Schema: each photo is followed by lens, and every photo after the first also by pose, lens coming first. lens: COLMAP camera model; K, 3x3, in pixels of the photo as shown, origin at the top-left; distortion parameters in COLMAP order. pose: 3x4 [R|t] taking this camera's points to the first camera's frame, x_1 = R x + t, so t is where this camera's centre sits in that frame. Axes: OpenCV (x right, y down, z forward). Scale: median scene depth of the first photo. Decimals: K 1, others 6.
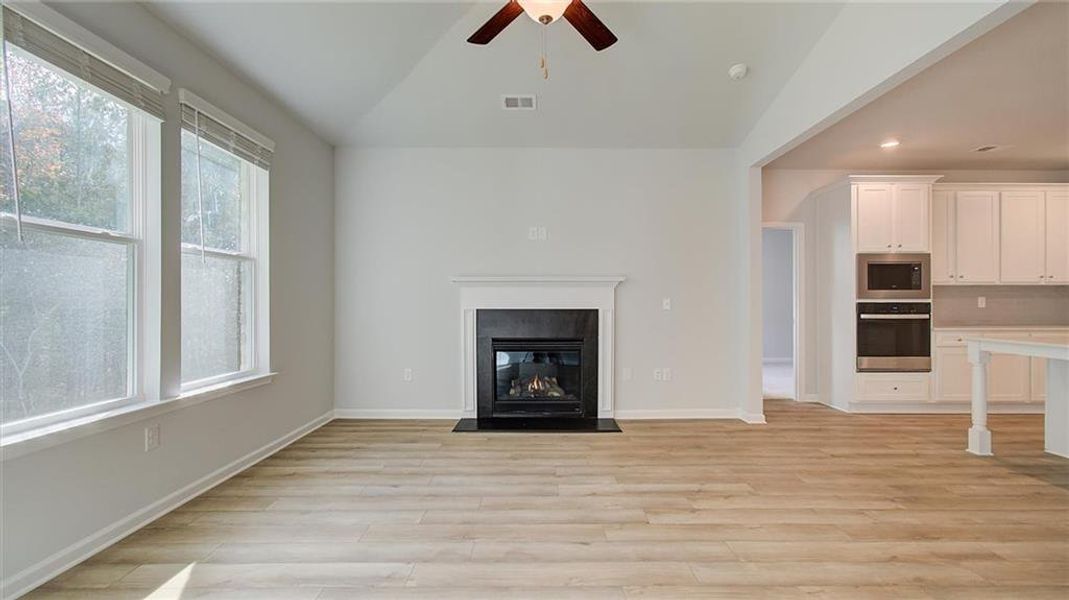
lens RADIAL K [[468.0, 0, 544.1], [0, 468.0, 303.4], [0, 0, 1]] dist [0.000160, -0.000232]
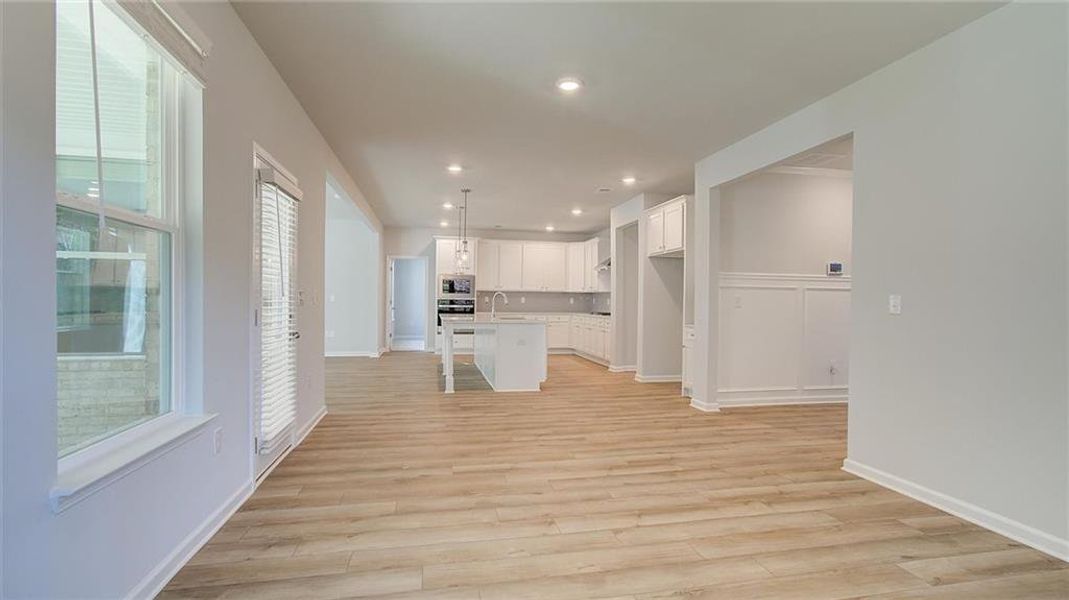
lens RADIAL K [[468.0, 0, 540.6], [0, 468.0, 295.6], [0, 0, 1]] dist [0.000160, -0.000232]
pose [[0.979110, 0.014389, 0.202823, 0.709514], [-0.011031, 0.999783, -0.017678, 0.014021], [-0.203033, 0.015071, 0.979056, -1.076446]]
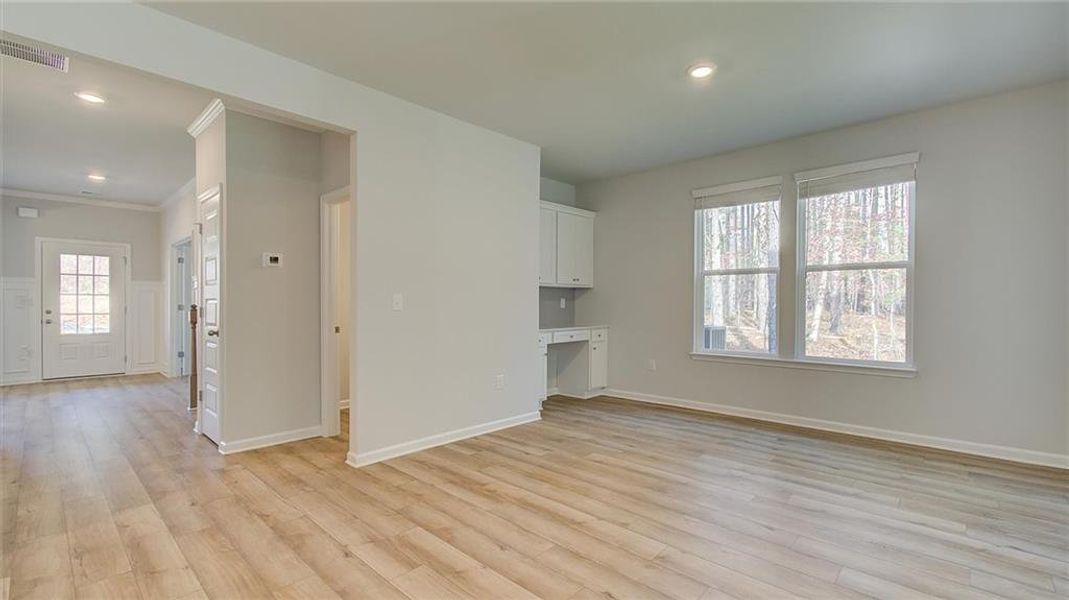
lens RADIAL K [[476.4, 0, 551.7], [0, 476.4, 303.0], [0, 0, 1]] dist [0.003422, 0.002879]
pose [[-0.736598, 0.000196, 0.676331, 0.596417], [0.000615, 1.000000, 0.000379, 0.006907], [-0.676330, 0.000695, -0.736598, -0.187721]]
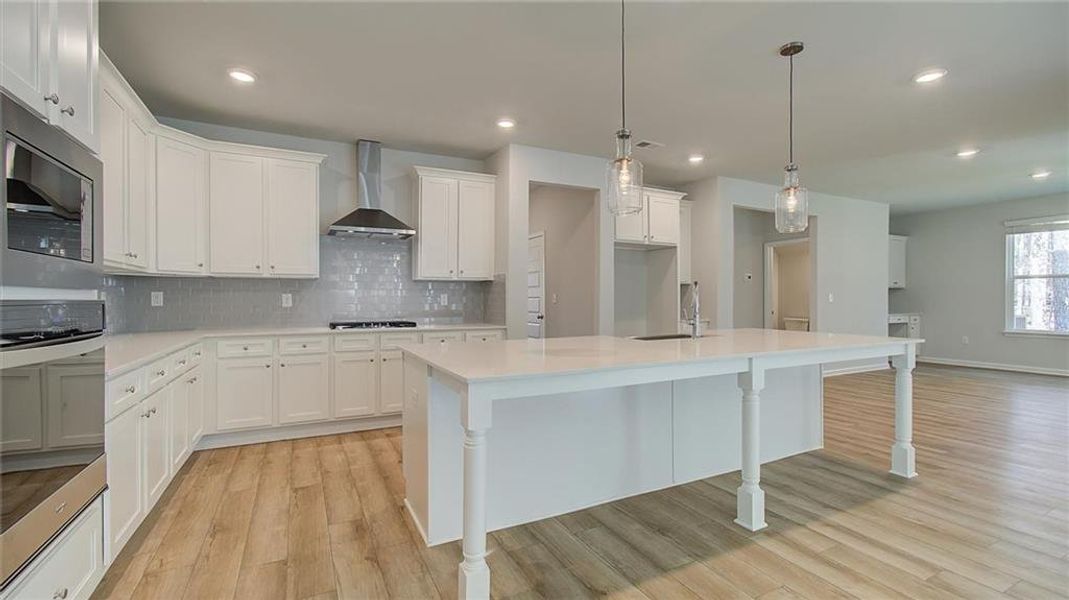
lens RADIAL K [[468.0, 0, 535.5], [0, 468.0, 300.2], [0, 0, 1]] dist [0.000160, -0.000232]
pose [[-0.440667, -0.003012, 0.897666, 0.370604], [0.005043, 0.999970, 0.005831, -0.001760], [-0.897656, 0.007096, -0.440639, 0.896703]]
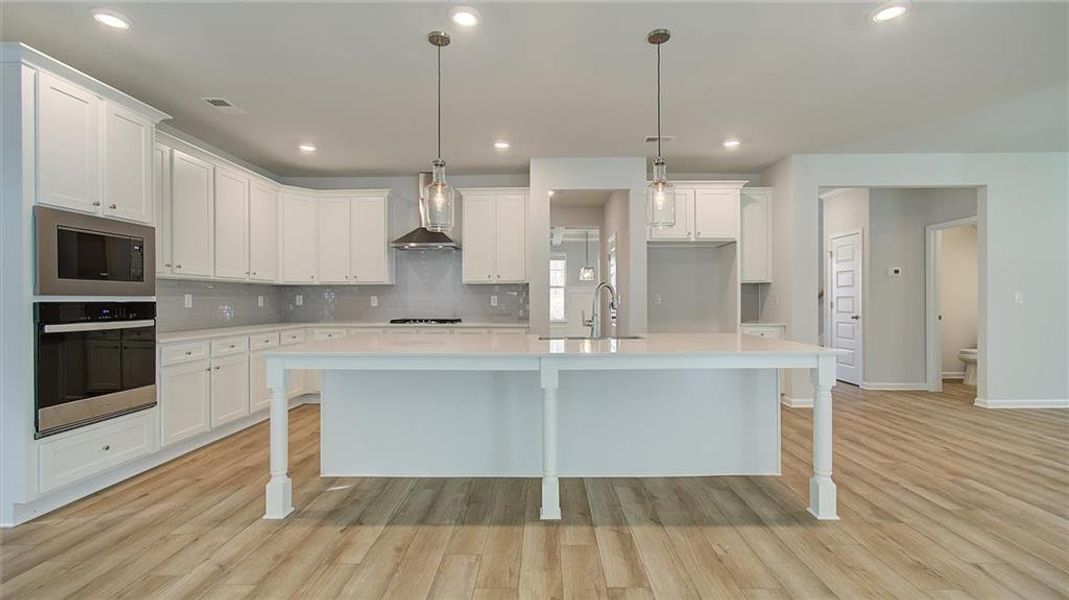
lens RADIAL K [[476.4, 0, 531.8], [0, 476.4, 298.6], [0, 0, 1]] dist [0.003422, 0.002879]
pose [[0.036958, 0.001295, 0.999316, 0.173974], [0.007998, 0.999967, -0.001591, -0.000673], [-0.999285, 0.008052, 0.036946, 0.457985]]
